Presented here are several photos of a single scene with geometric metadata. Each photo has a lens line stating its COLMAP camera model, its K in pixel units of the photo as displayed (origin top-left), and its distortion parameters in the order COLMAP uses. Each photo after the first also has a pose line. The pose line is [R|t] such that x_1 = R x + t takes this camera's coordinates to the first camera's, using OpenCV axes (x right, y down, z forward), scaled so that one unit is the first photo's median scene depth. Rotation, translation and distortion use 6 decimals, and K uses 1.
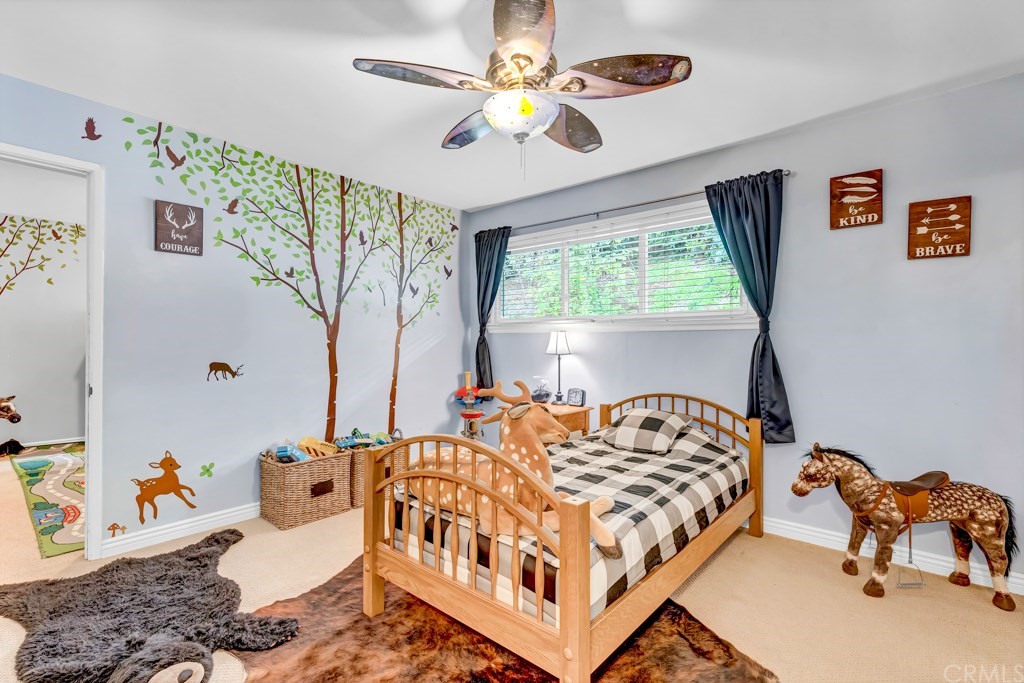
lens RADIAL K [[470.6, 0, 507.9], [0, 470.6, 338.5], [0, 0, 1]] dist [0.005228, 0.000434]
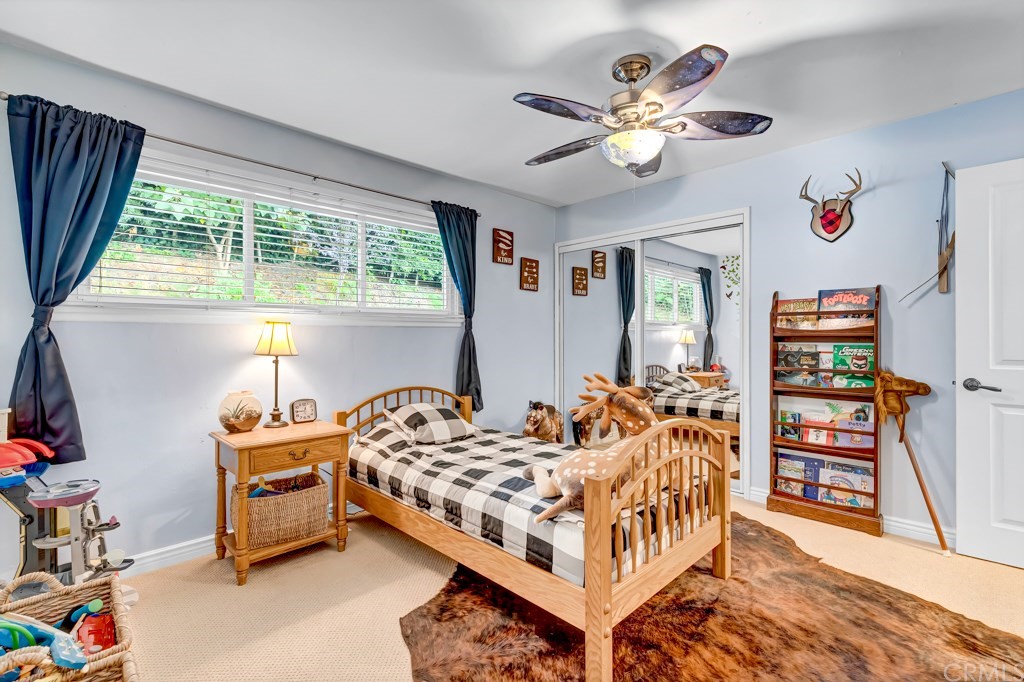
lens RADIAL K [[470.6, 0, 514.4], [0, 470.6, 334.1], [0, 0, 1]] dist [0.005228, 0.000434]
pose [[0.054342, -0.000008, 0.998522, -0.745494], [-0.004799, 0.999988, 0.000270, -0.000710], [-0.998511, -0.004806, 0.054341, 0.777435]]
